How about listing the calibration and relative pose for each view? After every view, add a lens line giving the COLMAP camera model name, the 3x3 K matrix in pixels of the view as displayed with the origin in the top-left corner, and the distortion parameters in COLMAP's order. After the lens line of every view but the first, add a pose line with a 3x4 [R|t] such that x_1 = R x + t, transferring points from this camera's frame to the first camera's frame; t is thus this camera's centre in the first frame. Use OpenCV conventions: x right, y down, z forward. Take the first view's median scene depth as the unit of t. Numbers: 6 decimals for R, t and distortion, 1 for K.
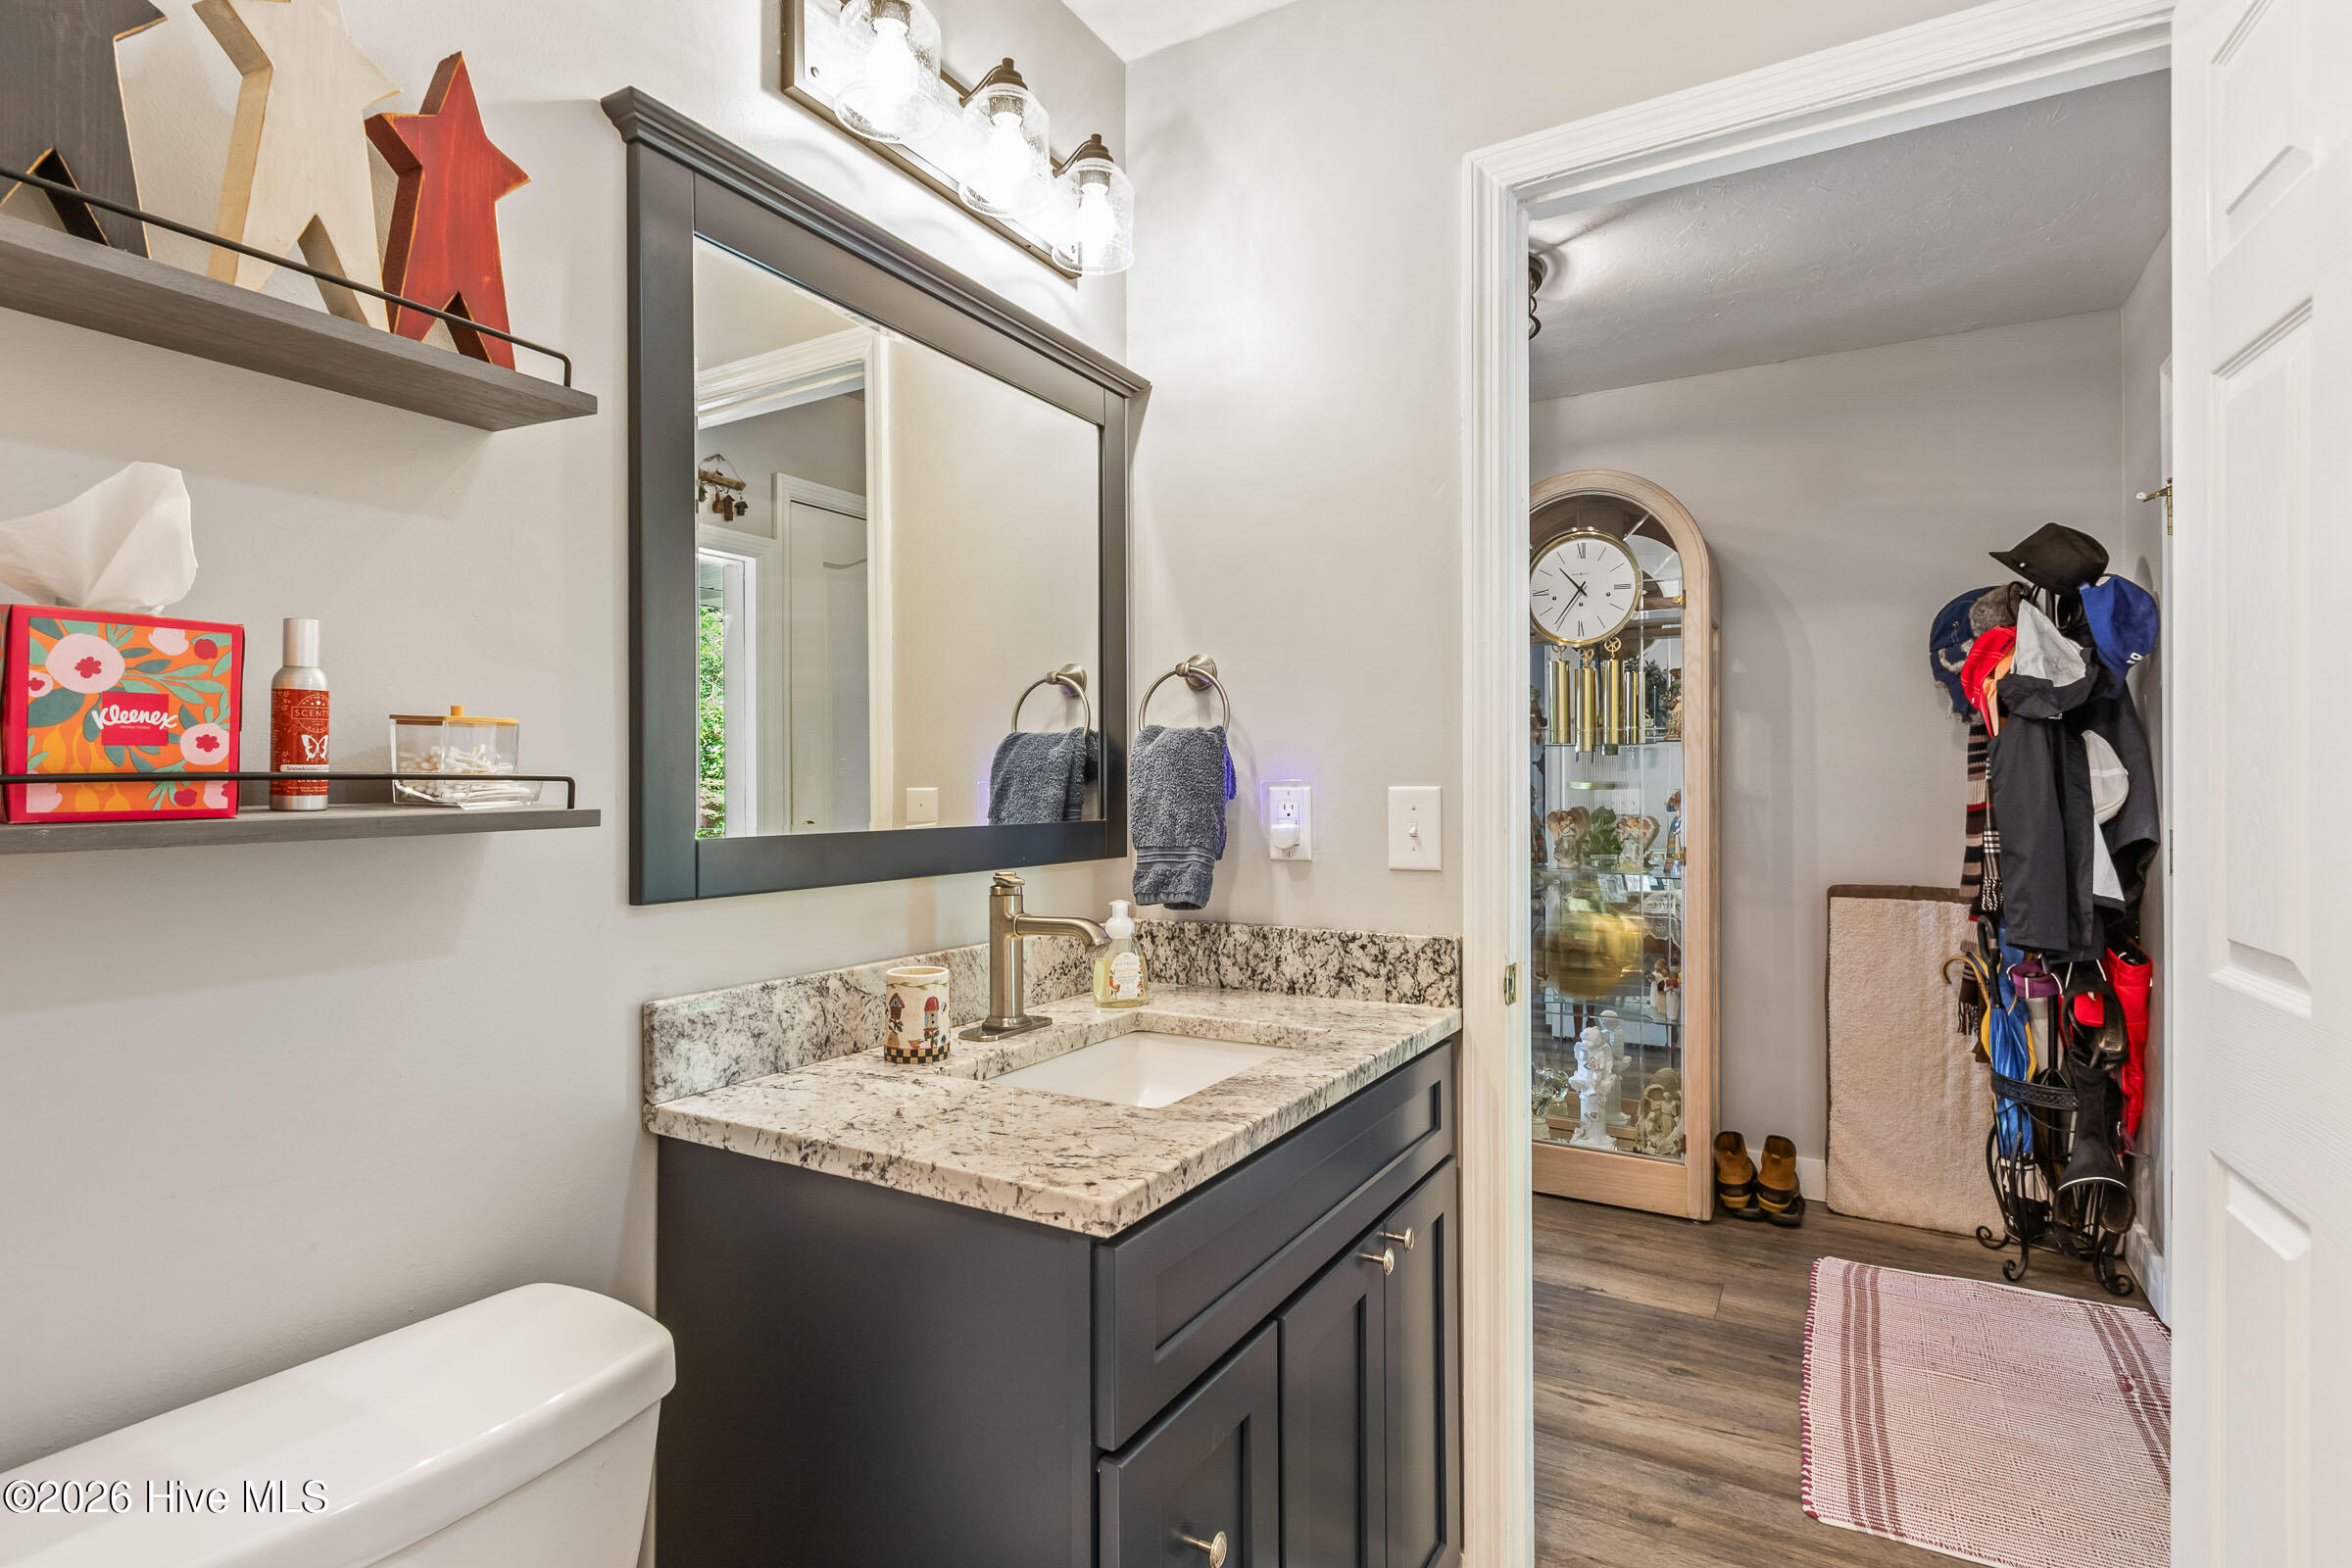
lens RADIAL K [[1197.7, 0, 1141.2], [0, 1197.7, 771.3], [0, 0, 1]] dist [-0.000071, -0.001026]
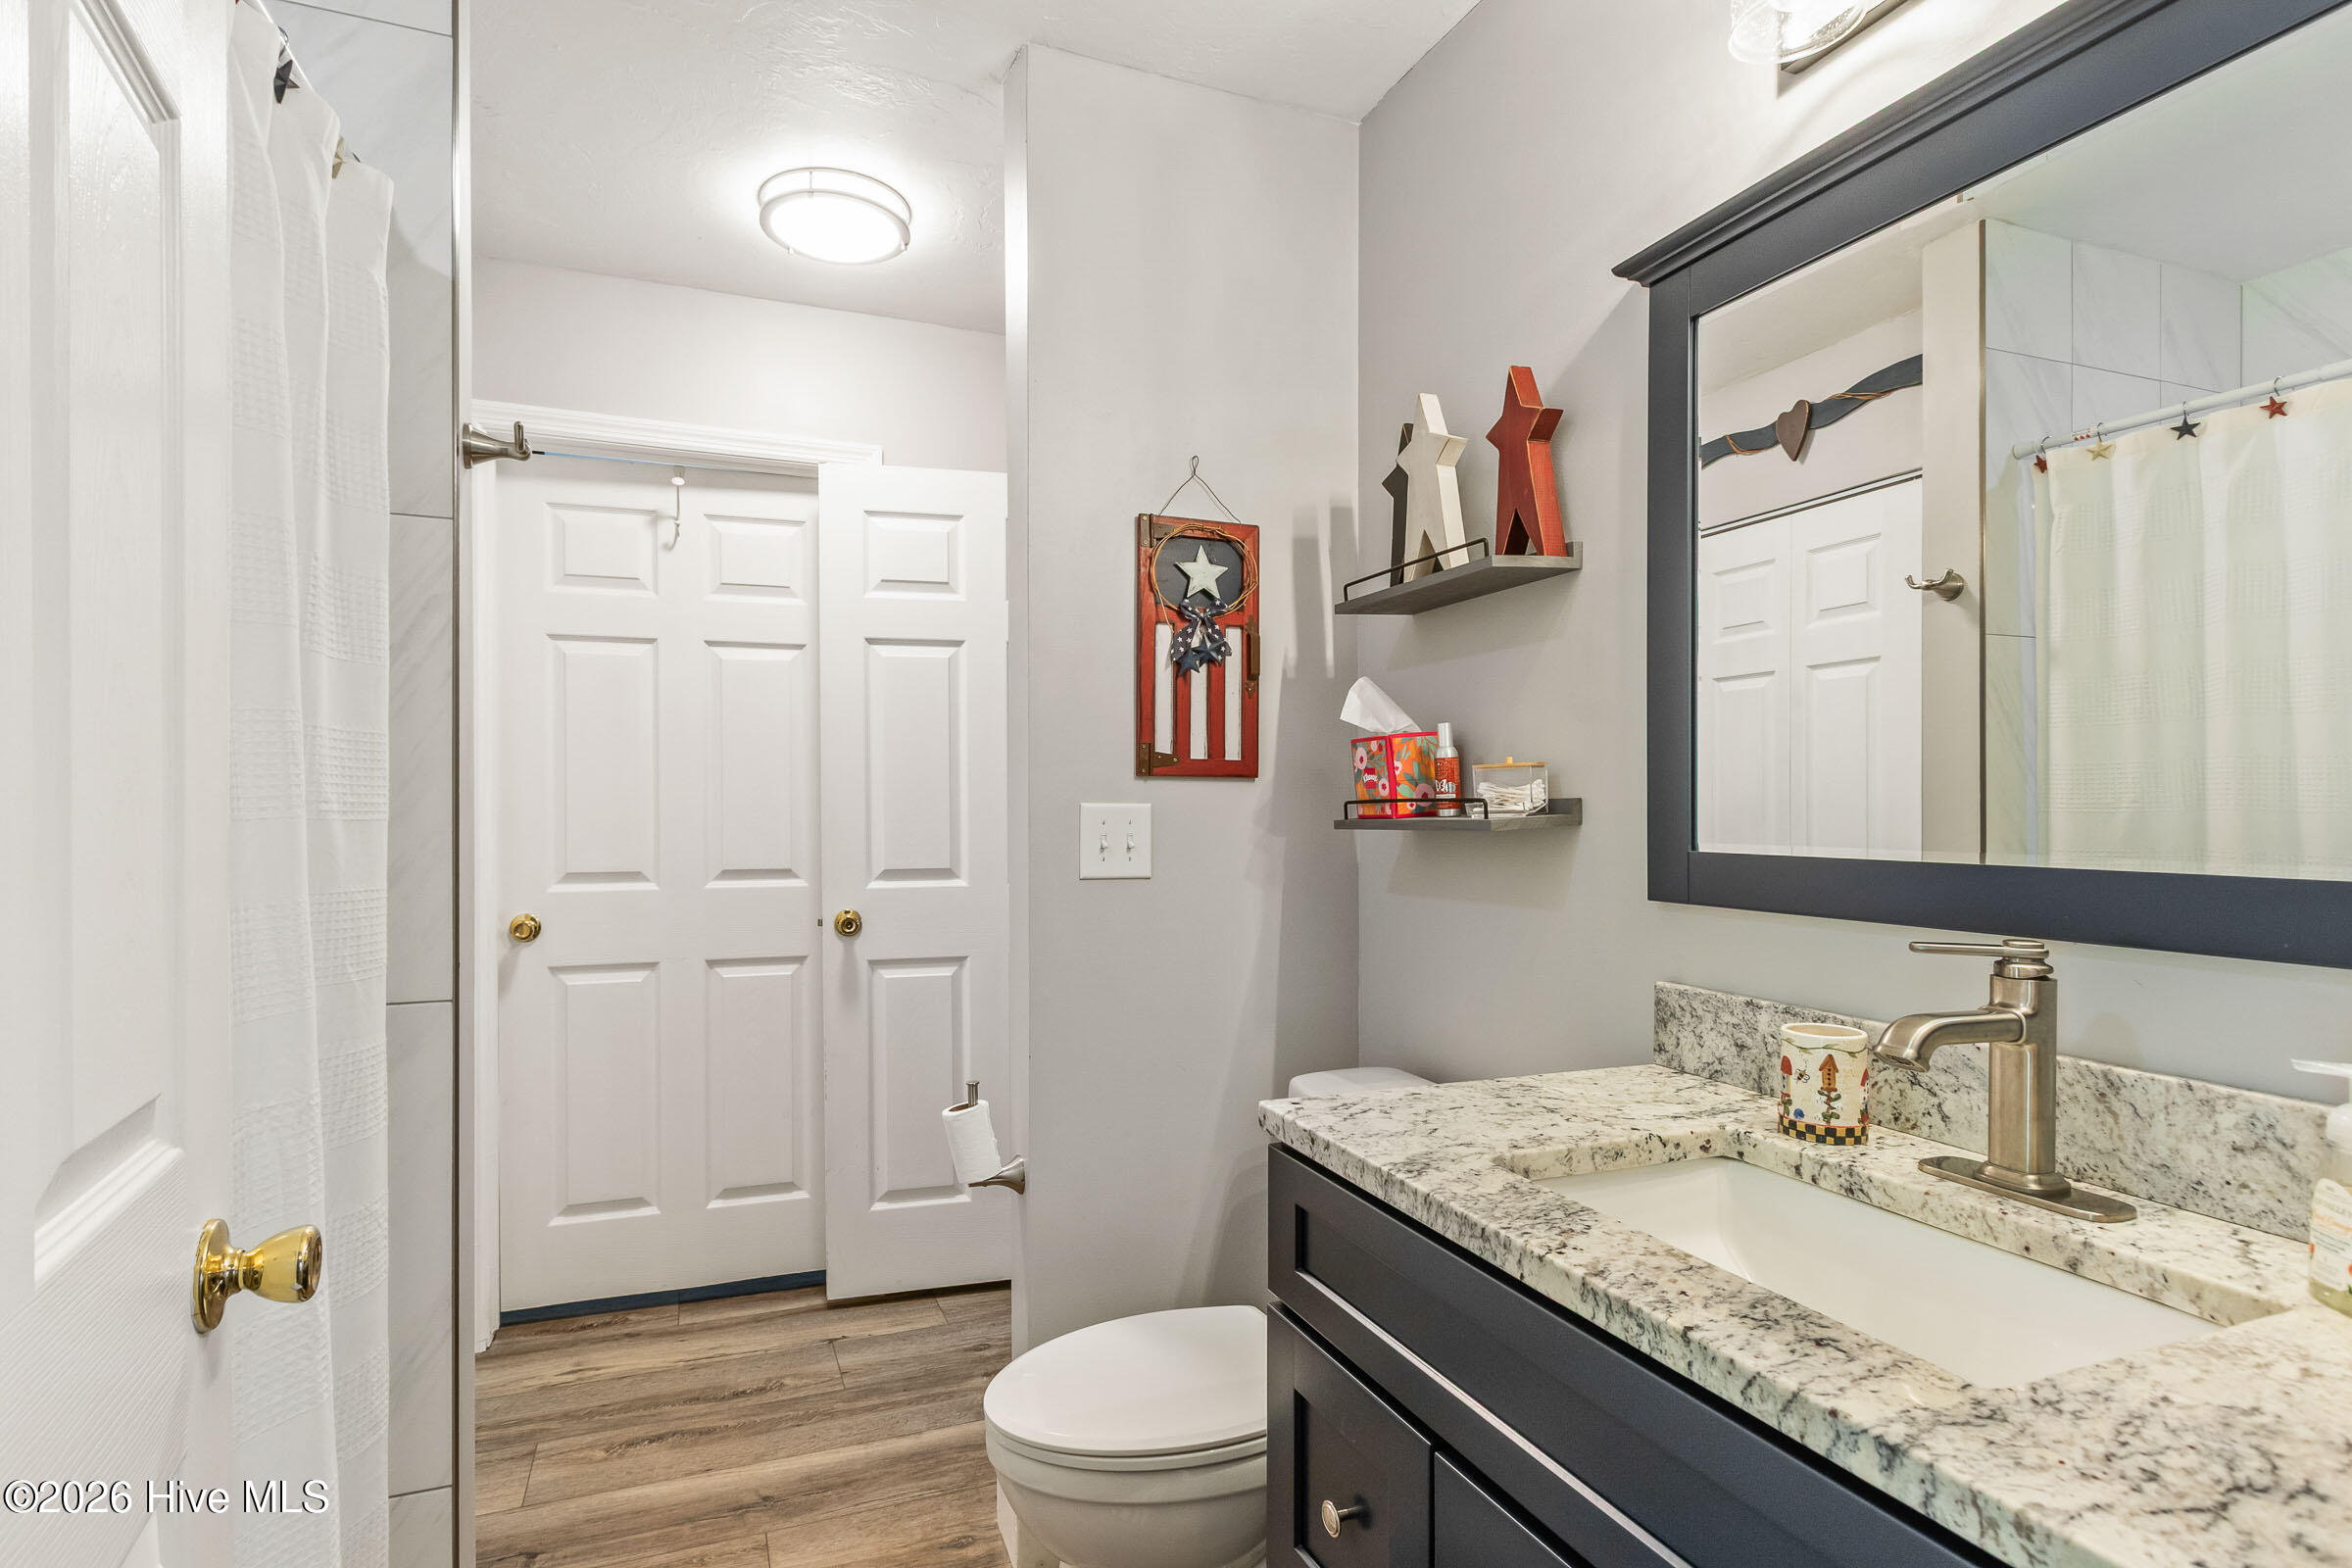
lens RADIAL K [[1196.6, 0, 1168.1], [0, 1196.6, 811.4], [0, 0, 1]] dist [0.003871, 0.001355]
pose [[-0.607526, 0.001736, -0.794298, 0.924211], [0.007508, 0.999965, -0.003557, 0.020624], [0.794264, -0.008125, -0.607518, 1.430507]]
